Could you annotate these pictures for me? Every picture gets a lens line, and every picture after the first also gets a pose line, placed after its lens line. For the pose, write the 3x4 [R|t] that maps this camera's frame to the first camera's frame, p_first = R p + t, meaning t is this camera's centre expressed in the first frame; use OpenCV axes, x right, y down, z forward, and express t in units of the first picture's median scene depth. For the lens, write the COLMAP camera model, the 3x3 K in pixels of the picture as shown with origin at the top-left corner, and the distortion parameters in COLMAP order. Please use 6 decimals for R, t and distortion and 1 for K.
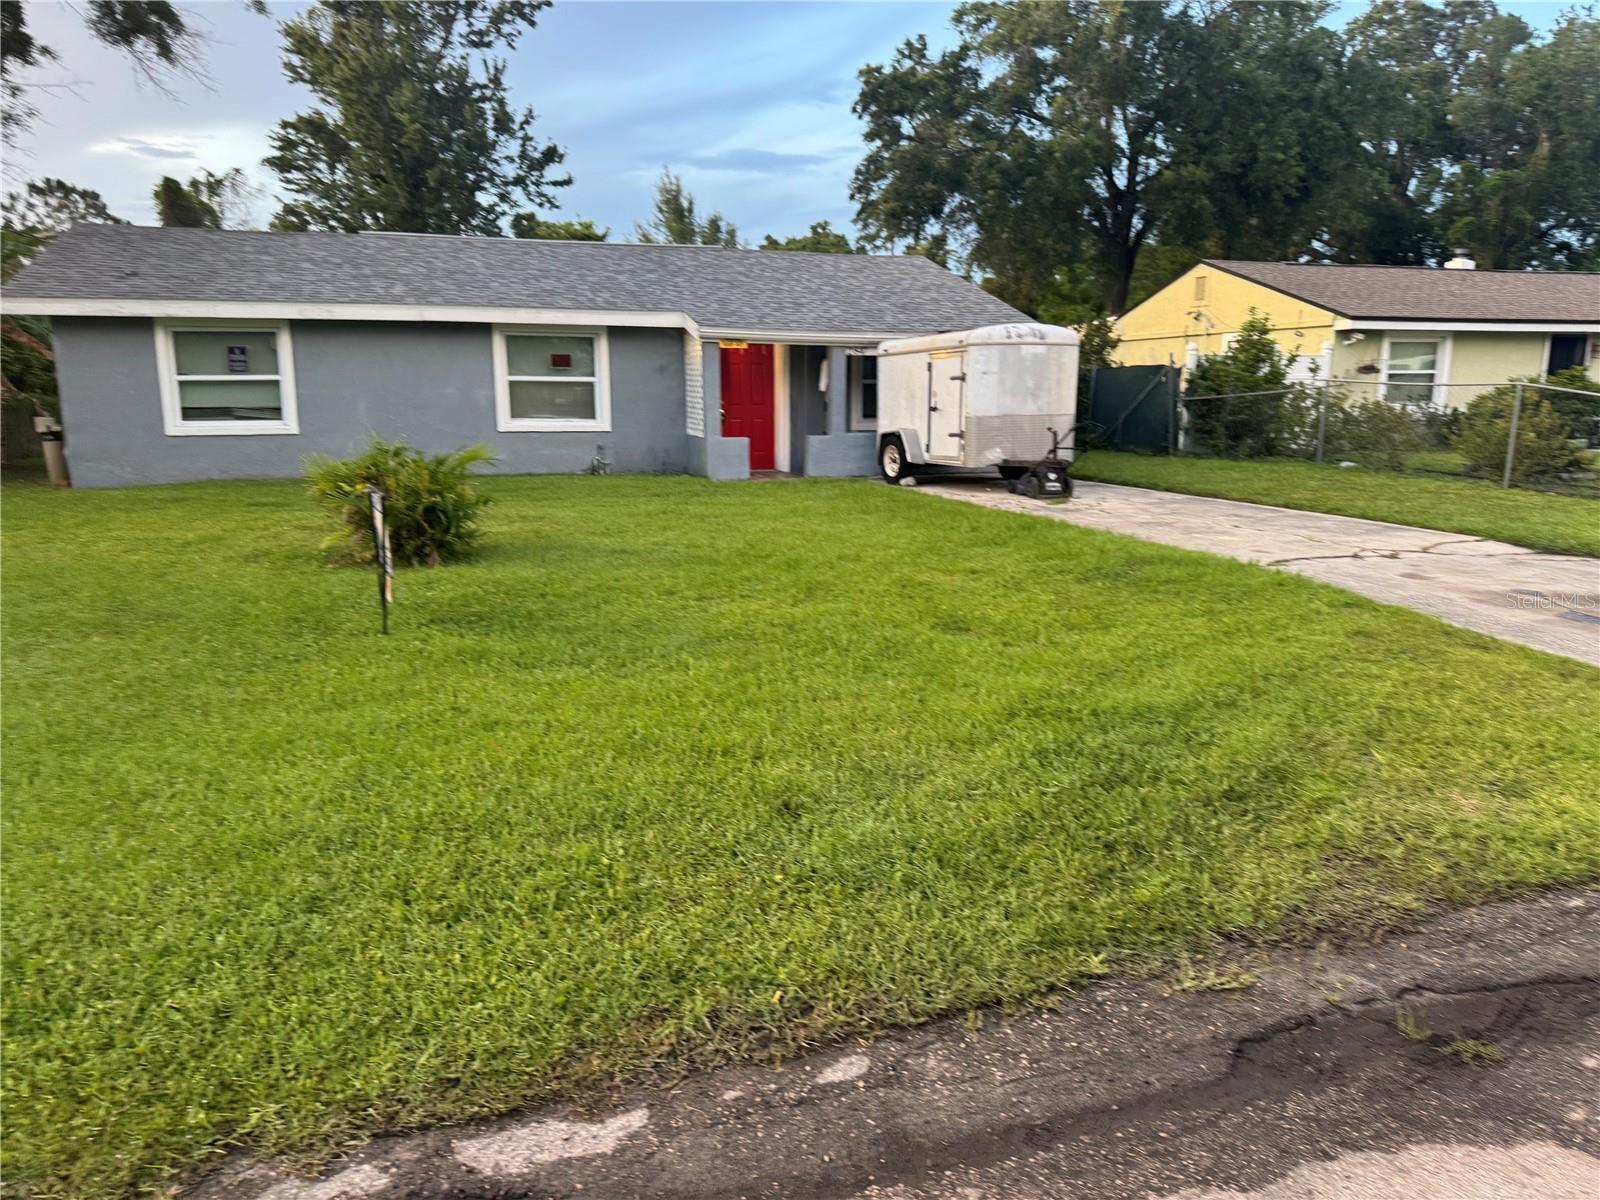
lens RADIAL K [[1129.5, 0, 800.0], [0, 1129.5, 600.0], [0, 0, 1]] dist [0.053025, -0.069044]
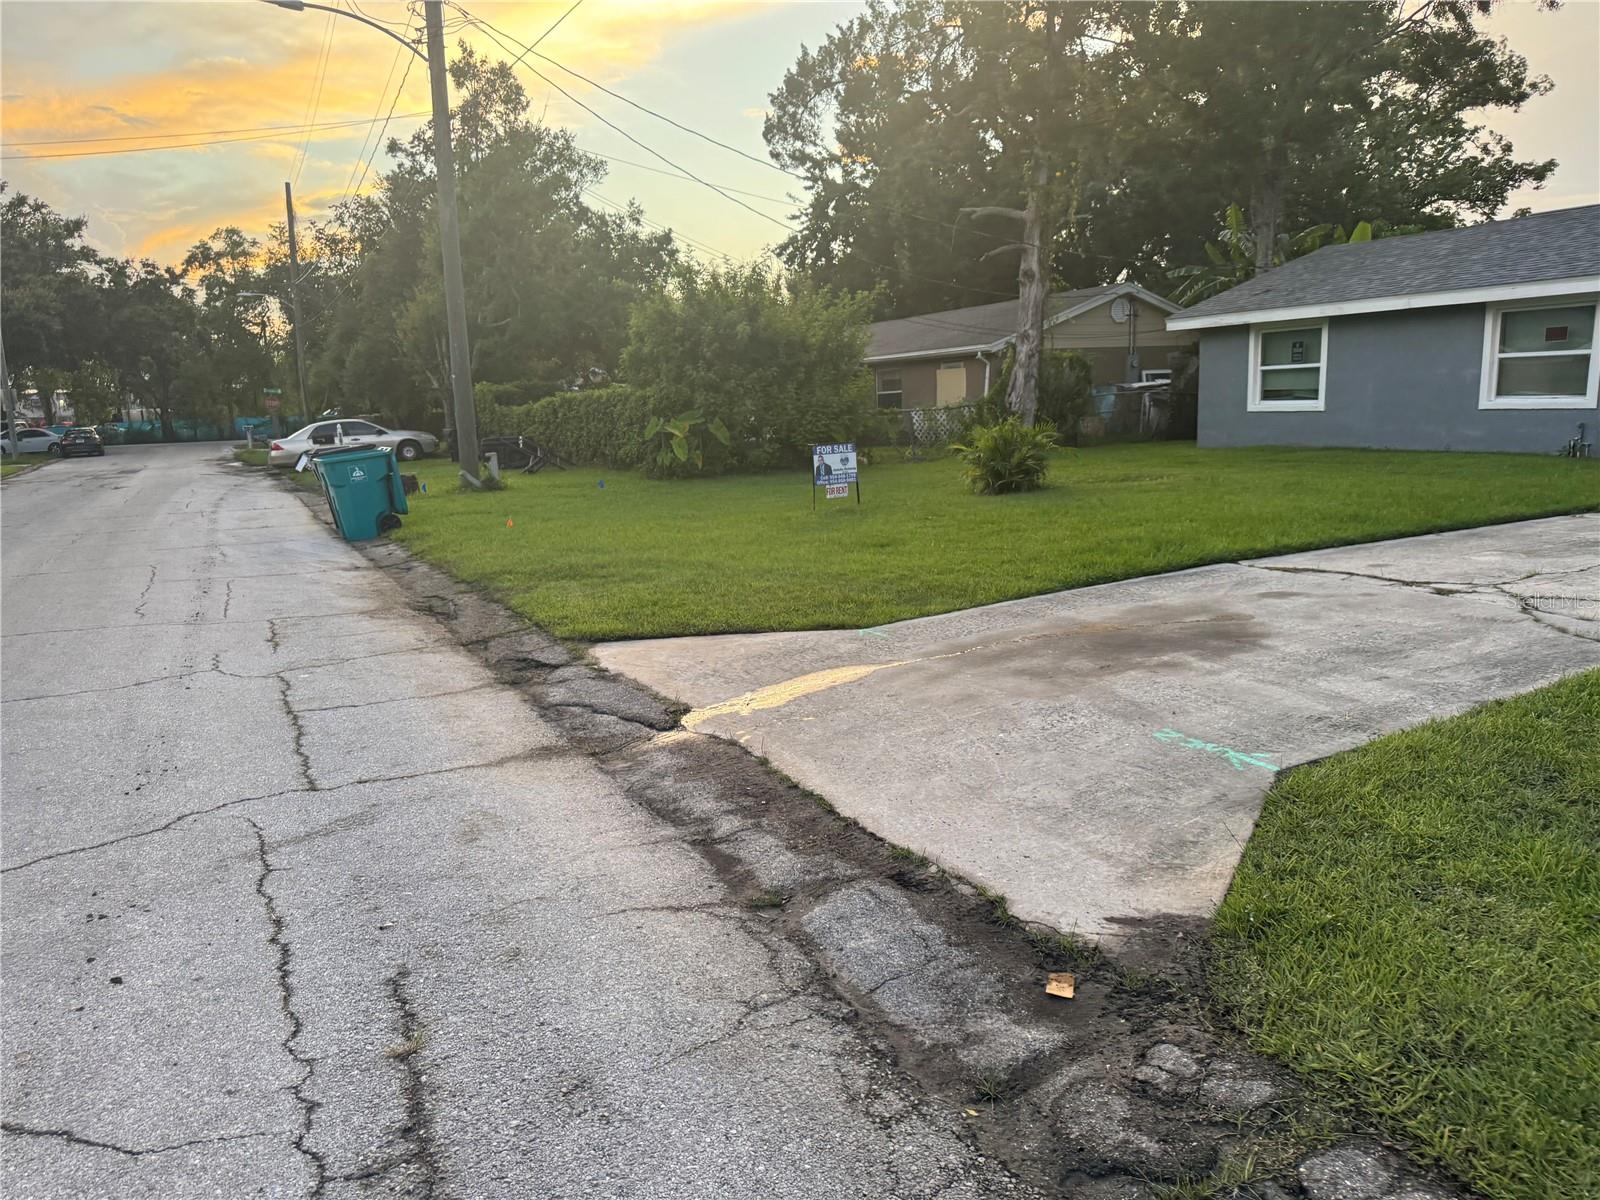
lens RADIAL K [[1129.5, 0, 800.0], [0, 1129.5, 600.0], [0, 0, 1]] dist [0.053025, -0.069044]
pose [[0.164267, 0.168236, -0.971963, 0.641564], [-0.144014, 0.978881, 0.145094, -0.041954], [0.975847, 0.116142, 0.185026, 0.238985]]
